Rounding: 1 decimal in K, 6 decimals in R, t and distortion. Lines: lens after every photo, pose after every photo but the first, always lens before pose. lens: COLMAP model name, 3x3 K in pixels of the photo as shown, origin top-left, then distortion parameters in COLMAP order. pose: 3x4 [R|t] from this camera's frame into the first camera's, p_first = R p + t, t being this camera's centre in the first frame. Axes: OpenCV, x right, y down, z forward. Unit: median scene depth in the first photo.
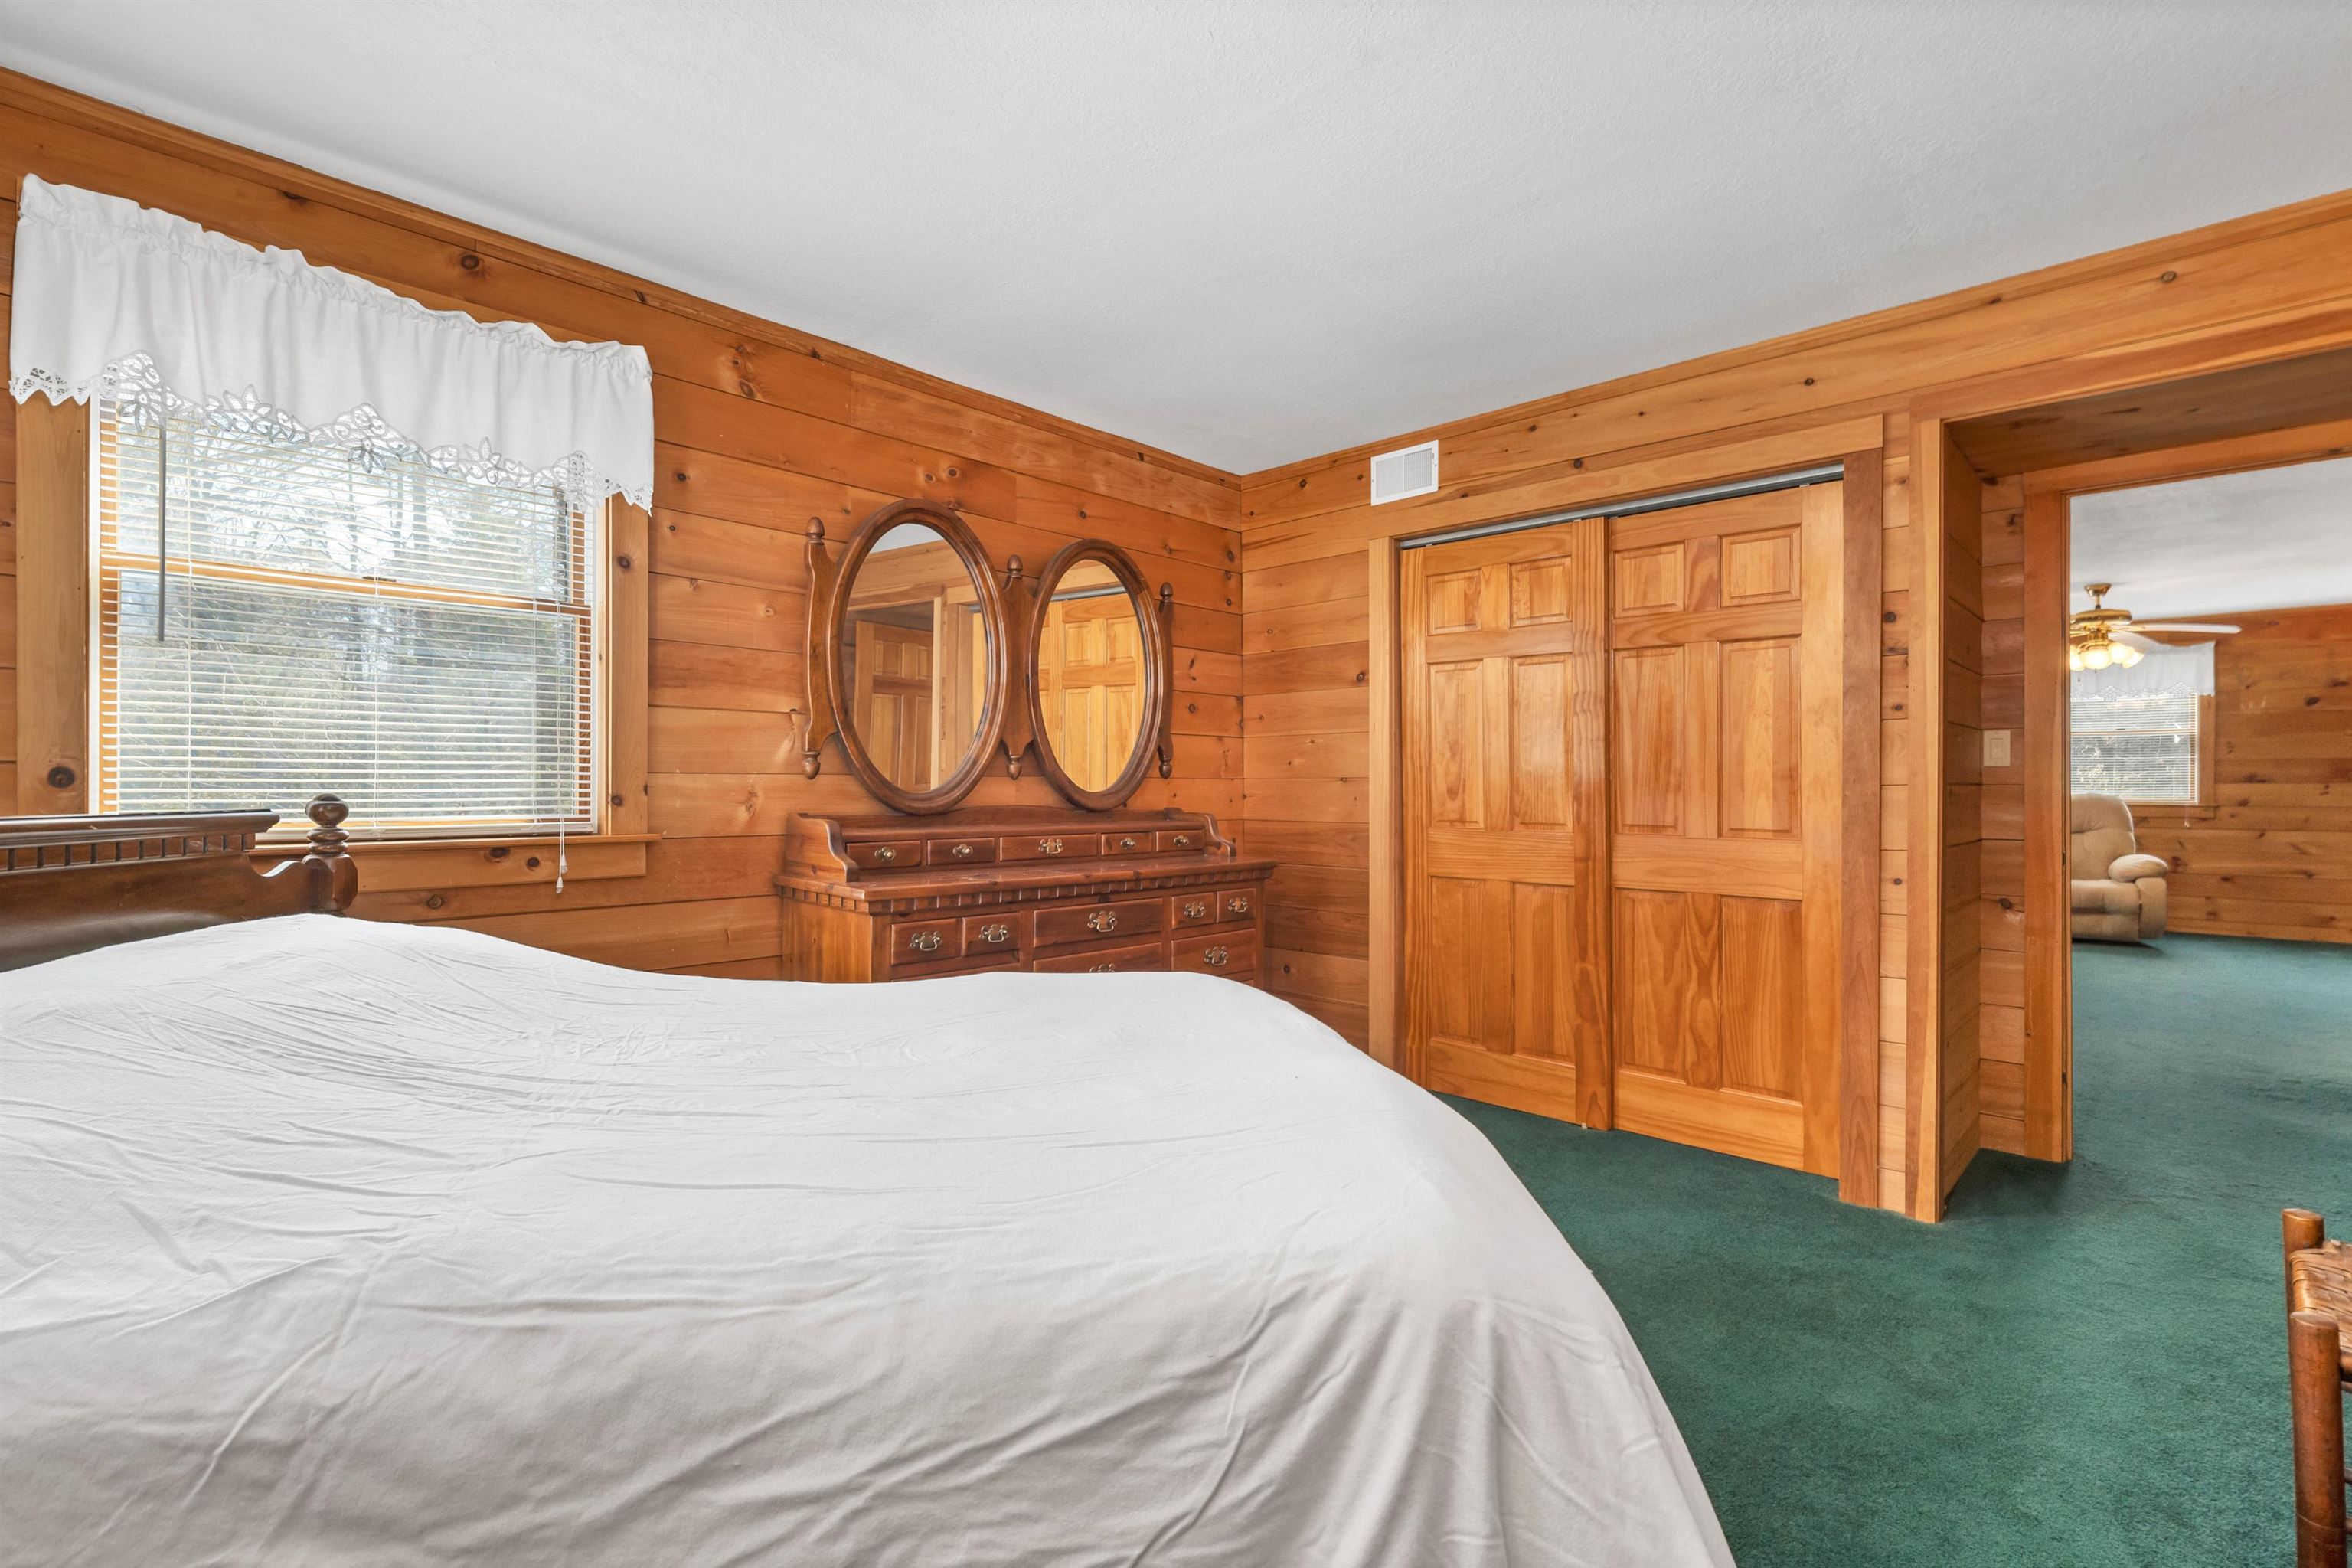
lens RADIAL K [[1051.1, 0, 1176.0], [0, 1051.1, 784.0], [0, 0, 1]] dist [0.002242, 0.000366]
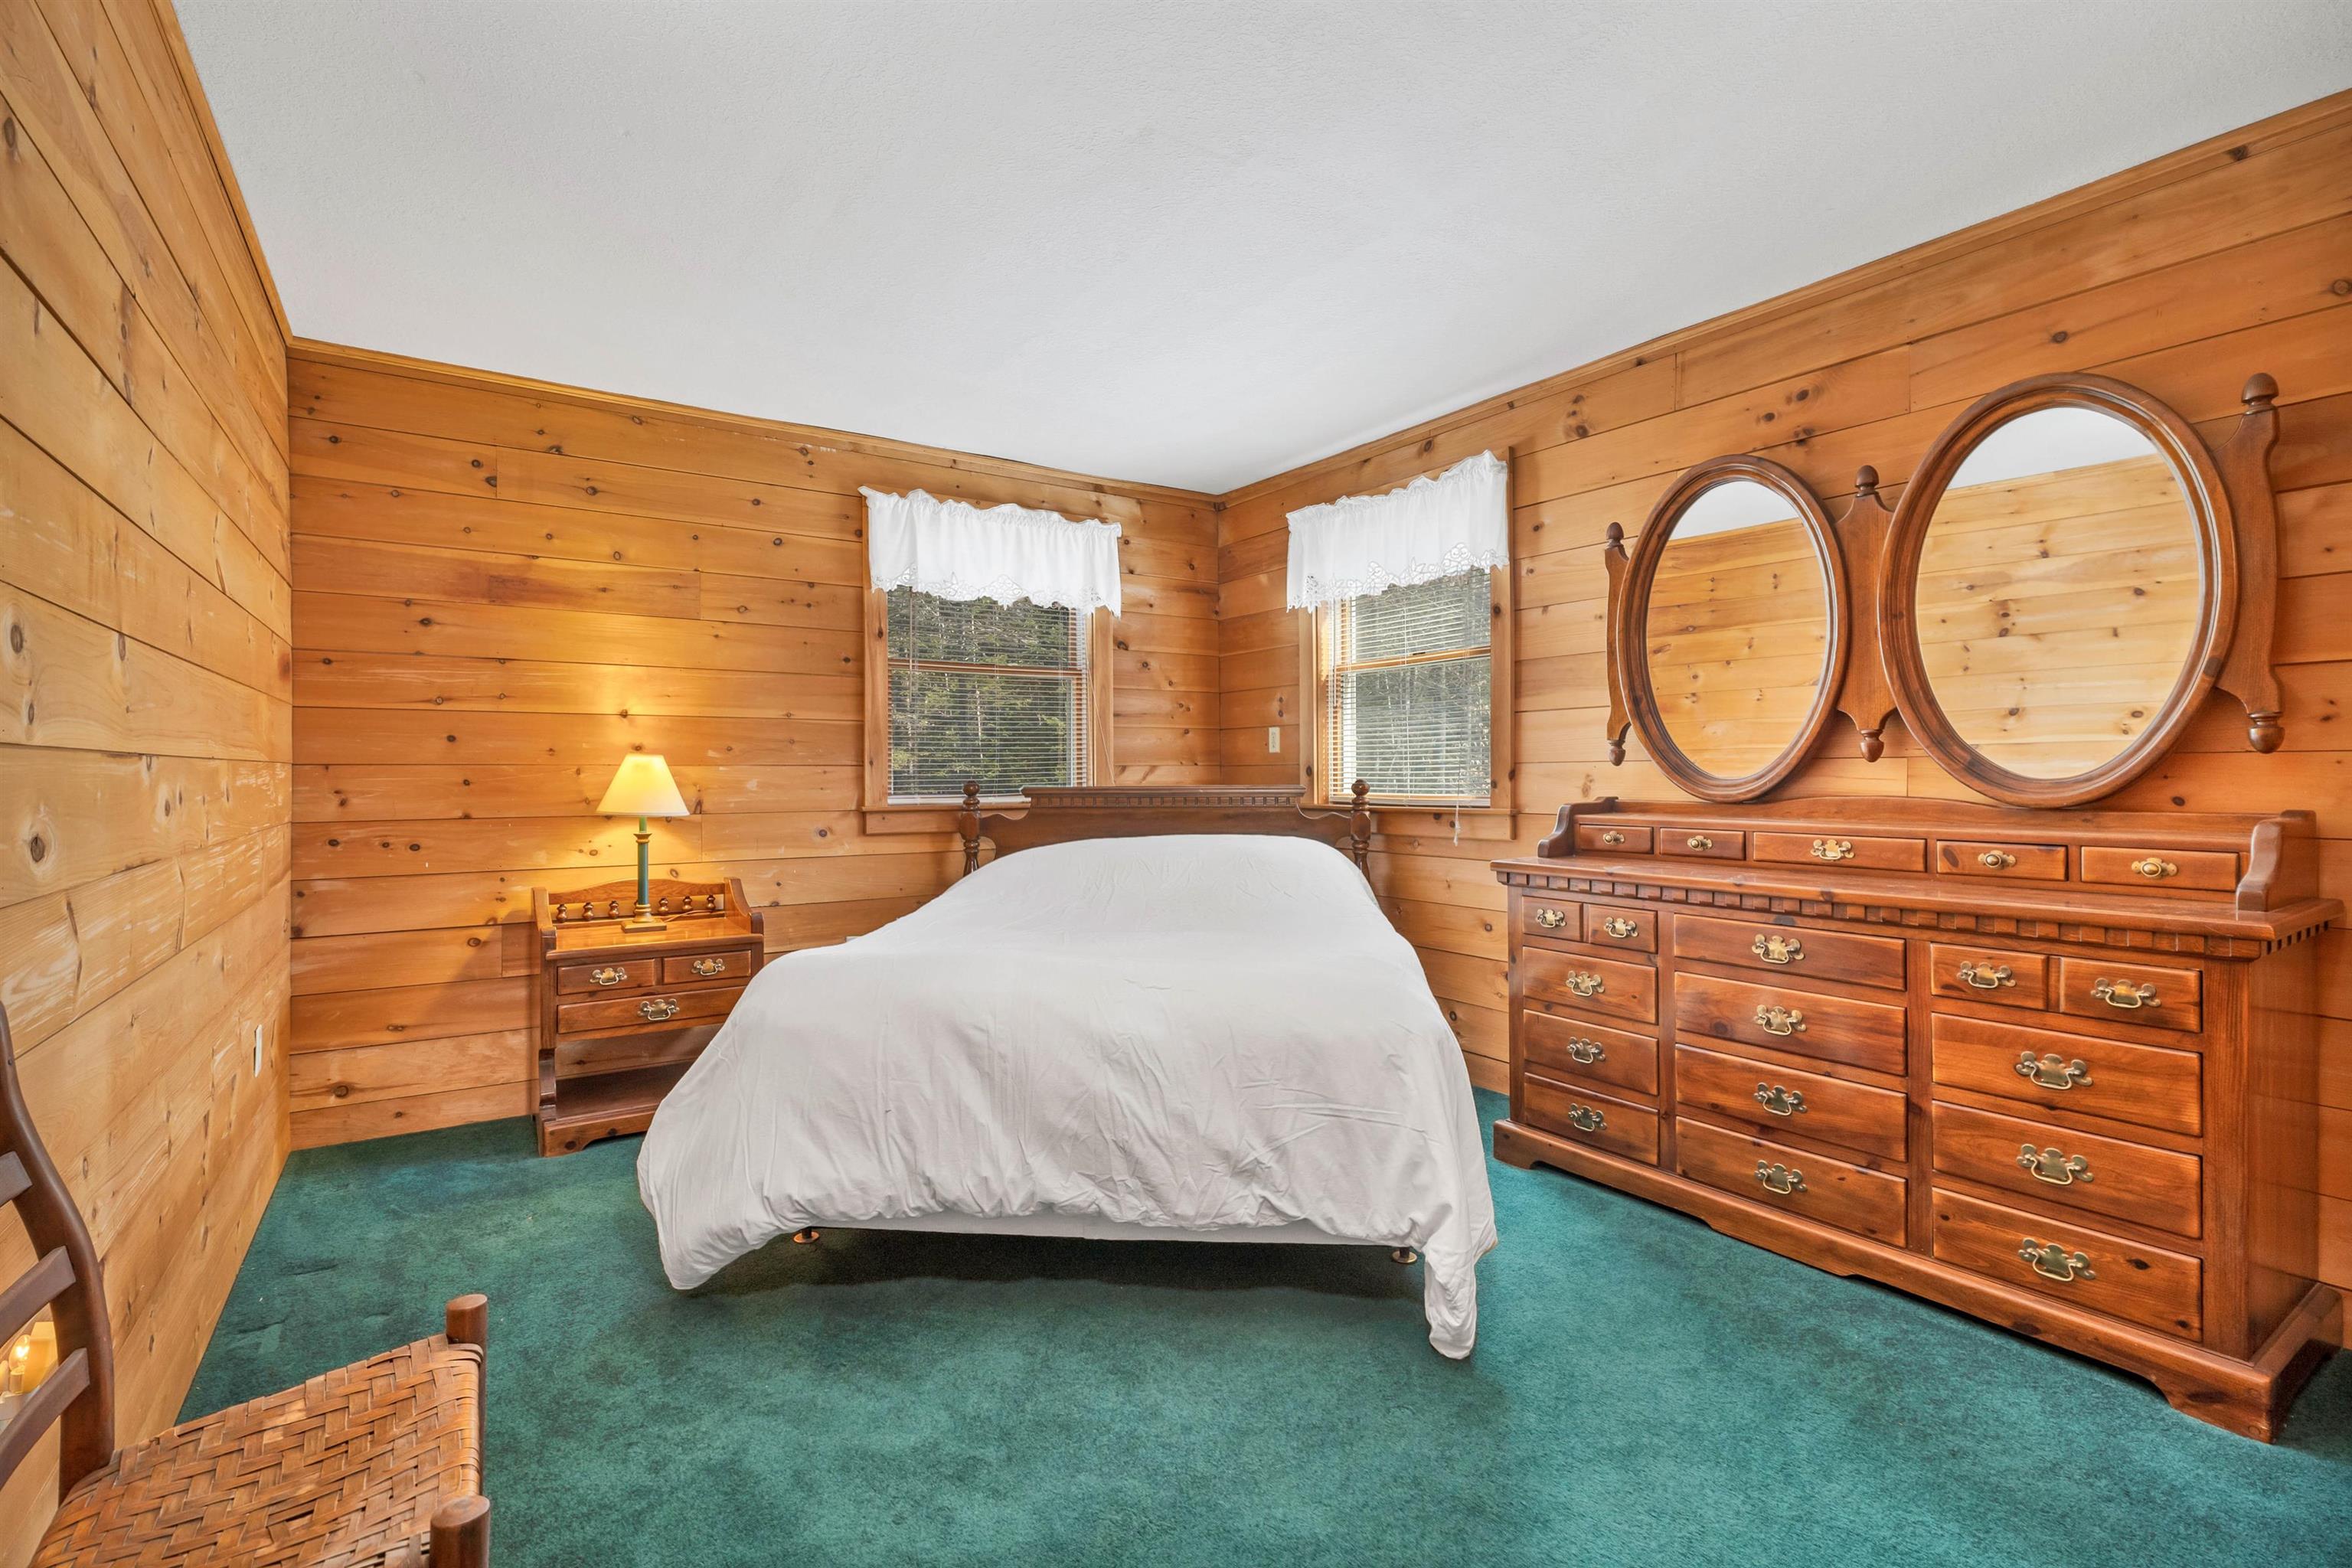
lens RADIAL K [[1051.1, 0, 1176.0], [0, 1051.1, 784.0], [0, 0, 1]] dist [0.002242, 0.000366]
pose [[-0.194524, 0.004212, -0.980889, 0.750821], [-0.000264, 0.999991, 0.004346, 0.009028], [0.980898, 0.001104, -0.194521, 0.717346]]
